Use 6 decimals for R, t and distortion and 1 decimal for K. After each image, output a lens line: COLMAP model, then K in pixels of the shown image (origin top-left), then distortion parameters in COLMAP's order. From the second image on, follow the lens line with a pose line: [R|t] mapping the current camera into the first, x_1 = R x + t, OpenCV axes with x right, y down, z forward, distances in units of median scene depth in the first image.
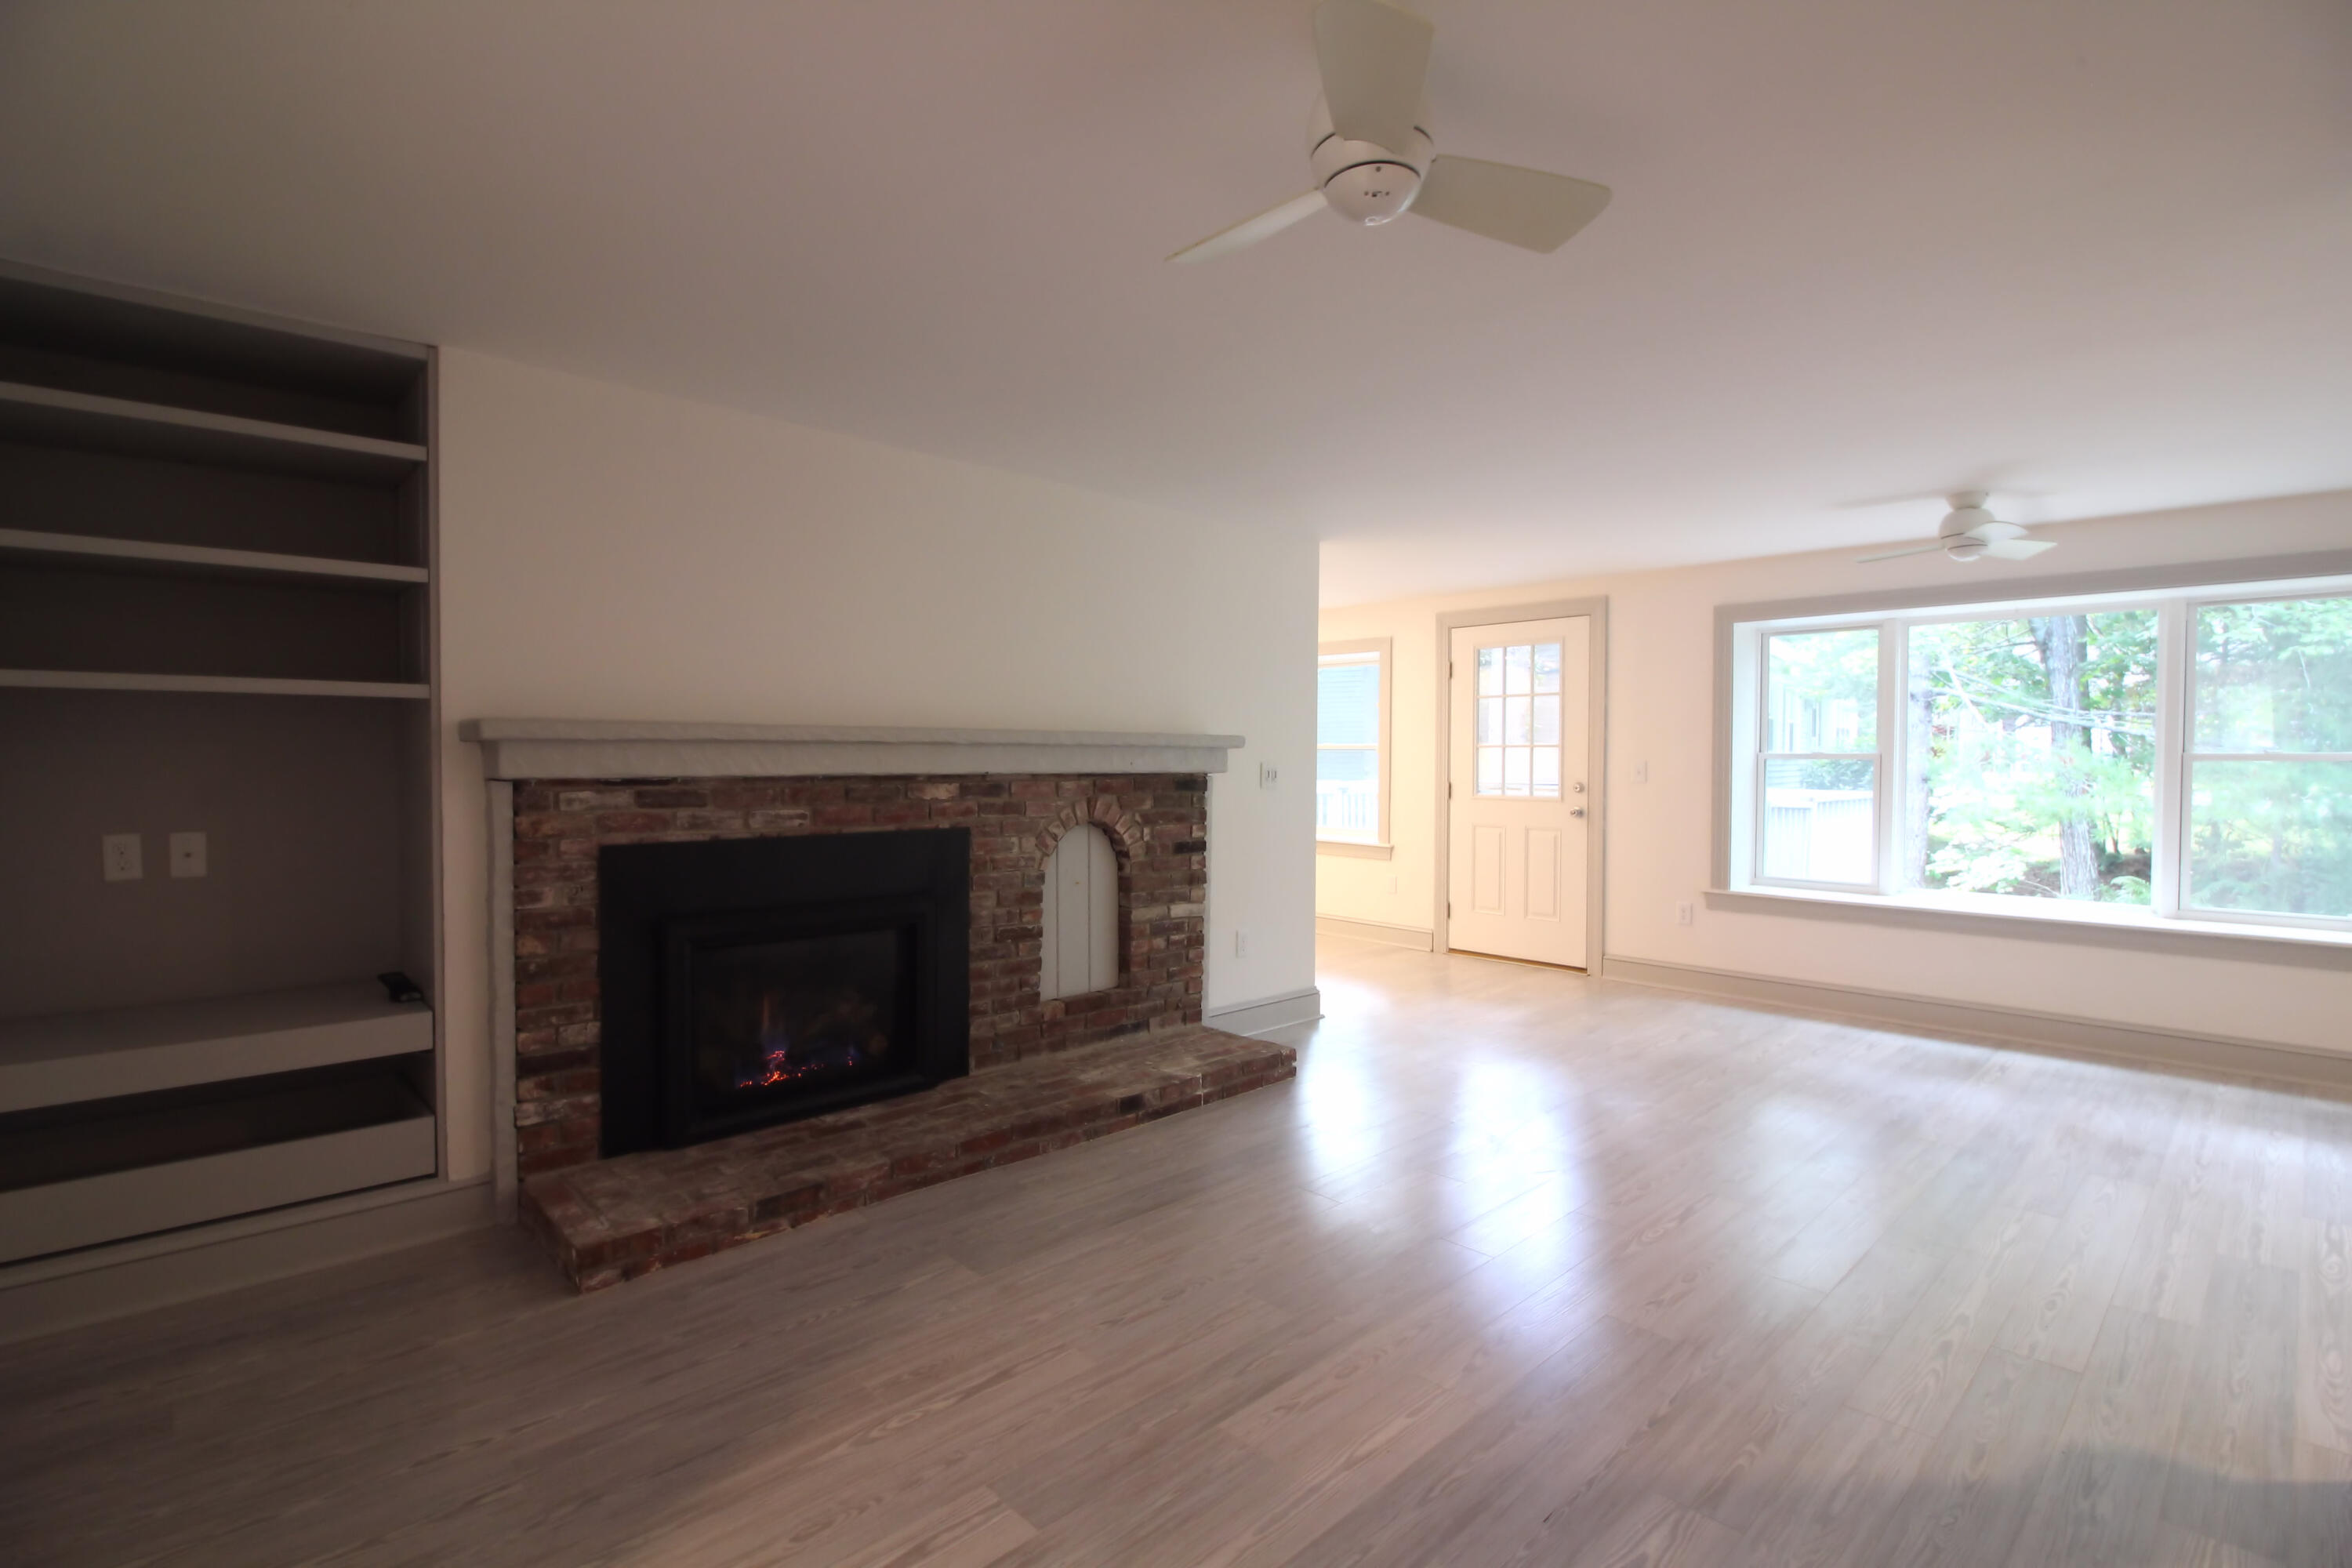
lens RADIAL K [[1101.1, 0, 1188.1], [0, 1101.1, 777.0], [0, 0, 1]] dist [-0.002735, -0.000292]
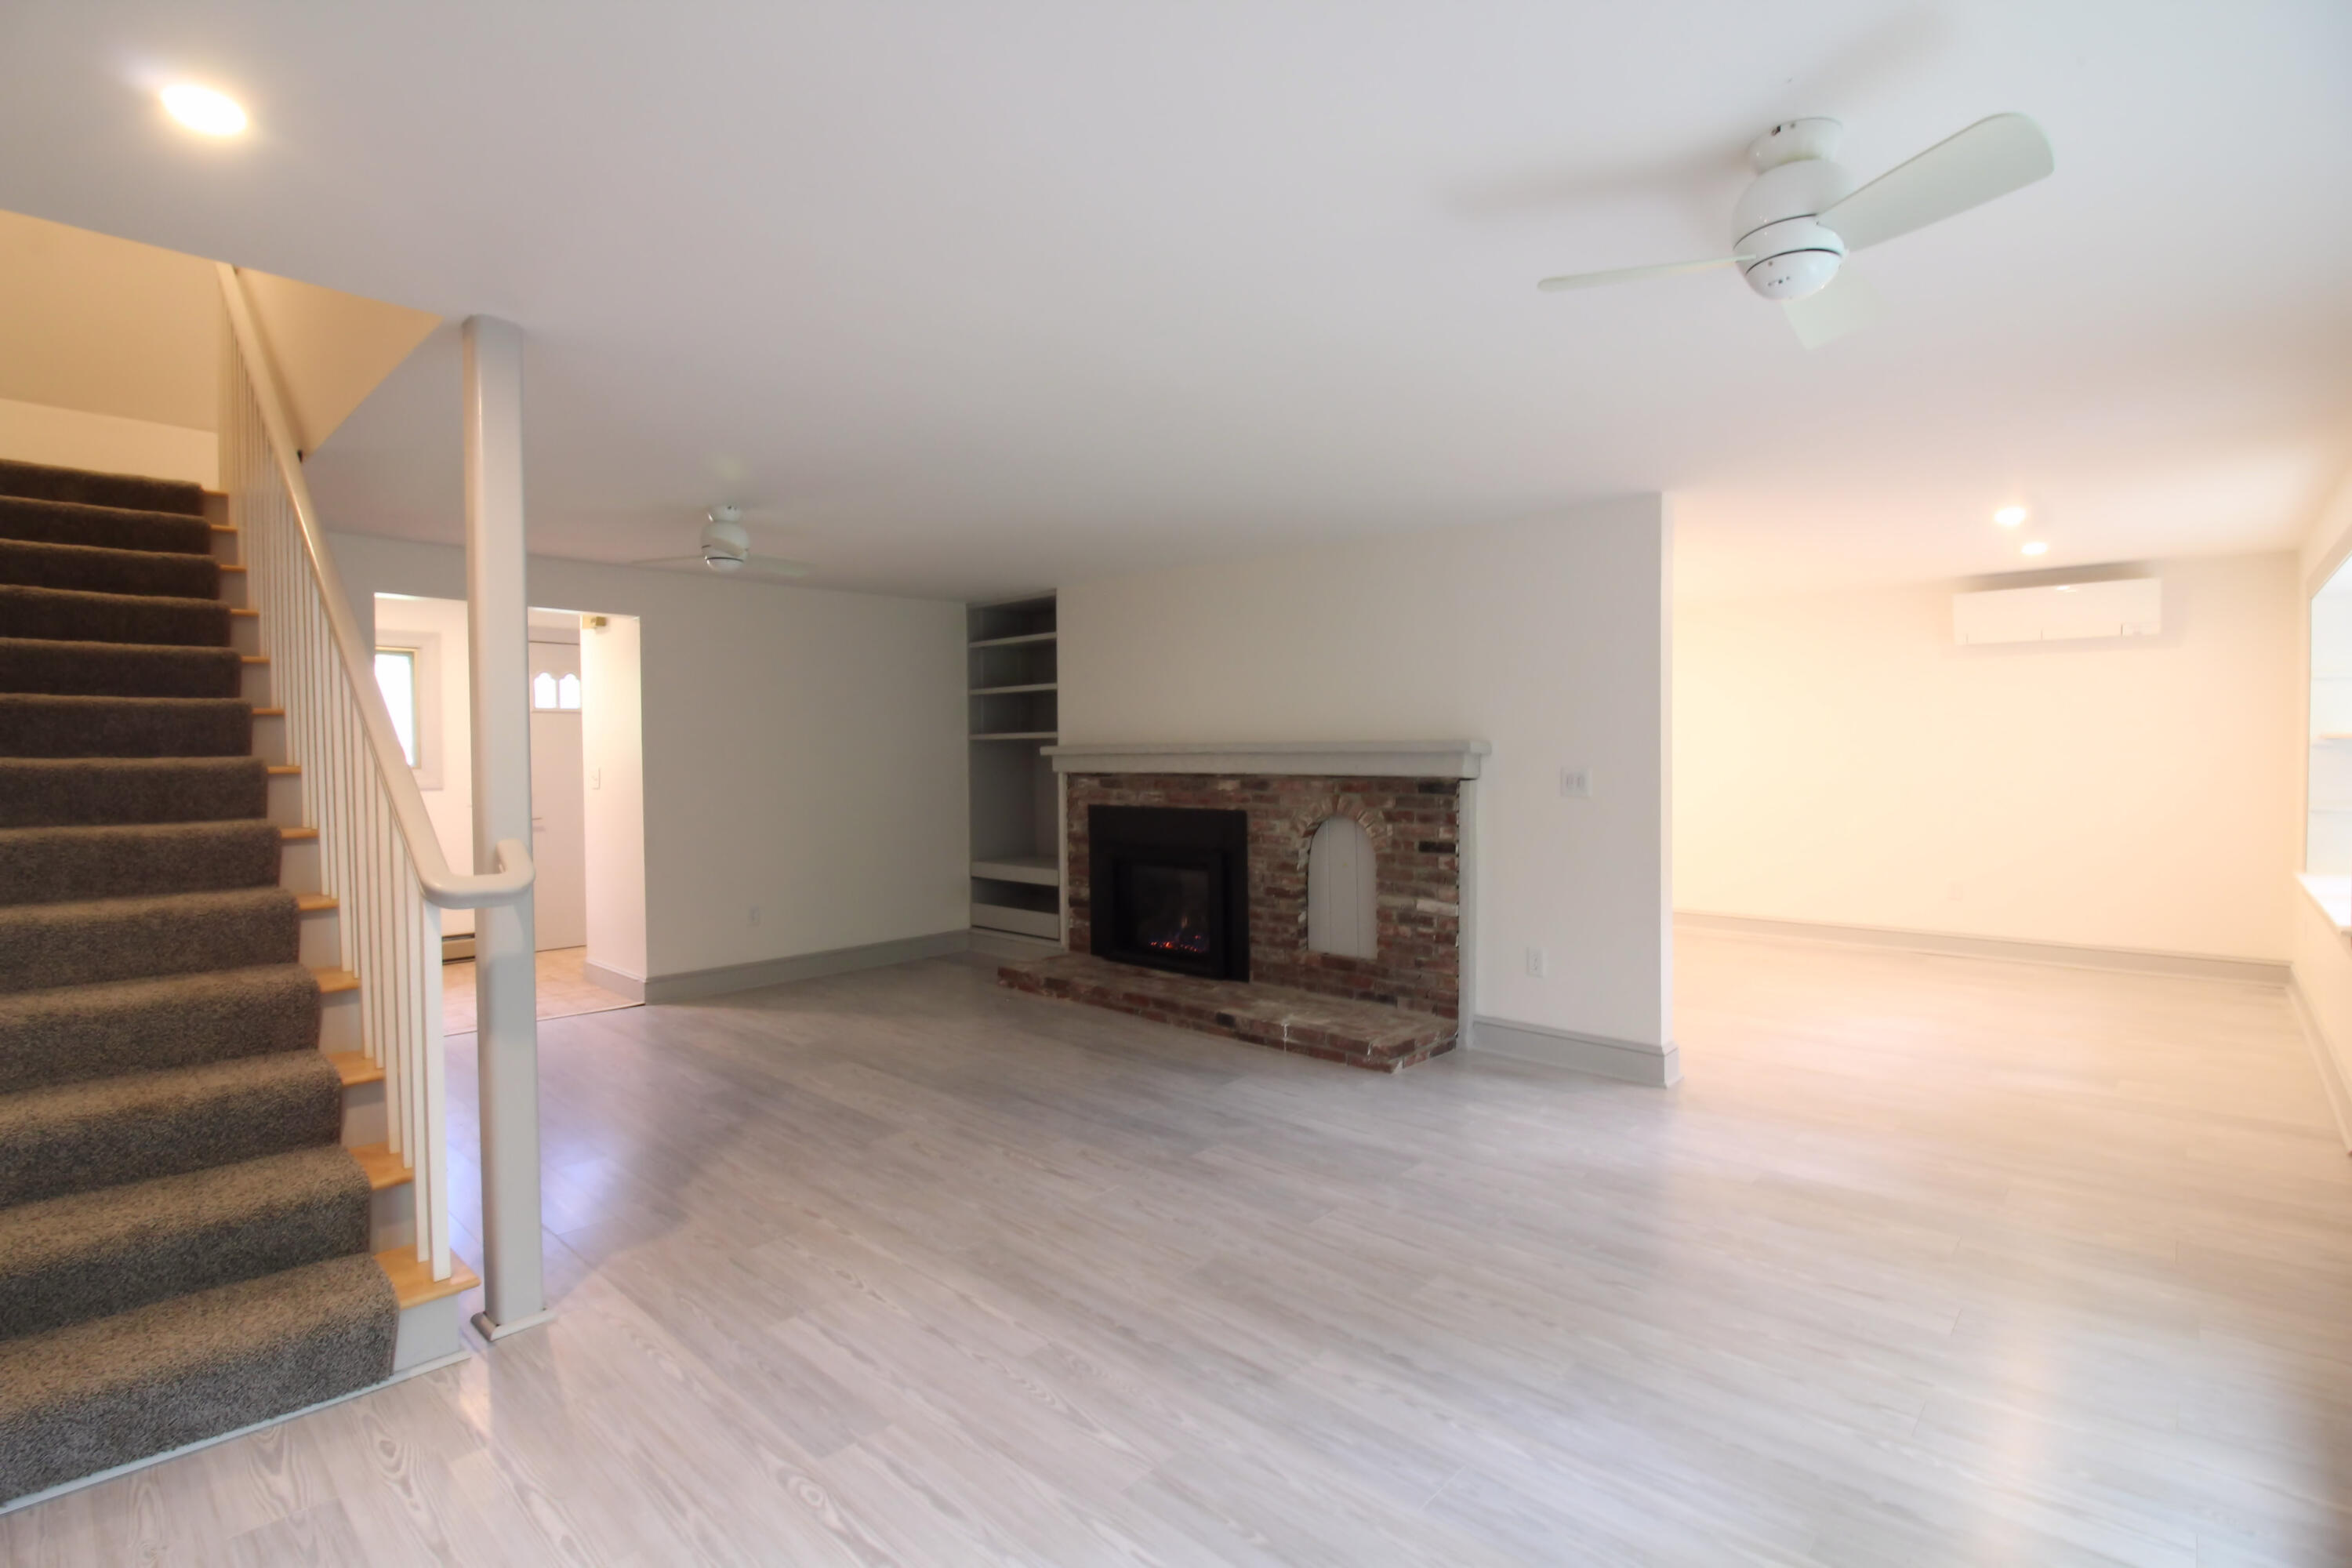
lens RADIAL K [[1101.1, 0, 1188.1], [0, 1101.1, 777.0], [0, 0, 1]] dist [-0.002735, -0.000292]
pose [[0.053503, 0.013933, -0.998470, 1.217526], [-0.014322, 0.999811, 0.013184, -0.016167], [0.998465, 0.013594, 0.053693, 0.830889]]
